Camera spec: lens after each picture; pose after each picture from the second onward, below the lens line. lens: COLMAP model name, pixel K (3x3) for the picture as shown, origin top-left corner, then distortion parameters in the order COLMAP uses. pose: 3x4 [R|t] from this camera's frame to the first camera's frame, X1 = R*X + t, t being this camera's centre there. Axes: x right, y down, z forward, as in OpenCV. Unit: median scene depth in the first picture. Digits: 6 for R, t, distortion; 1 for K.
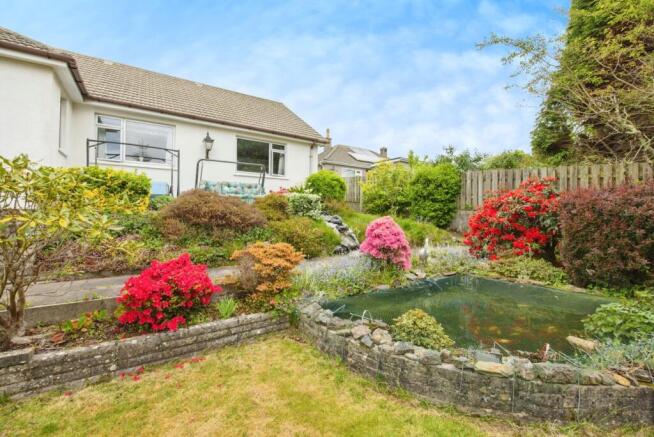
lens RADIAL K [[269.7, 0, 325.5], [0, 269.7, 218.8], [0, 0, 1]] dist [0.001844, 0.000111]
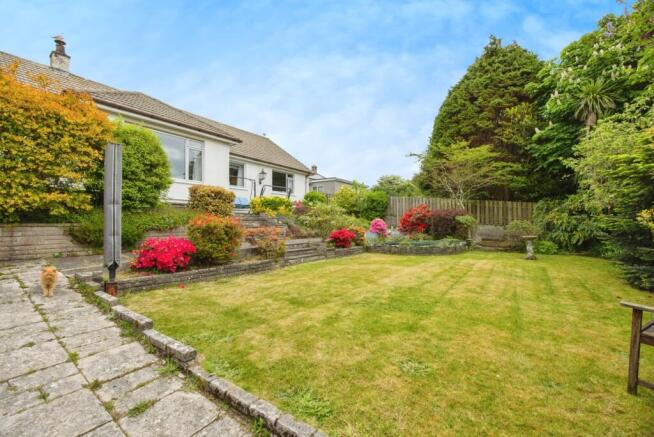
lens RADIAL K [[269.7, 0, 328.0], [0, 269.7, 218.6], [0, 0, 1]] dist [0.001844, 0.000111]
pose [[0.929735, 0.005396, 0.368189, -0.615485], [0.000305, 0.999881, -0.015424, 0.016030], [-0.368228, 0.014452, 0.929623, -0.647397]]
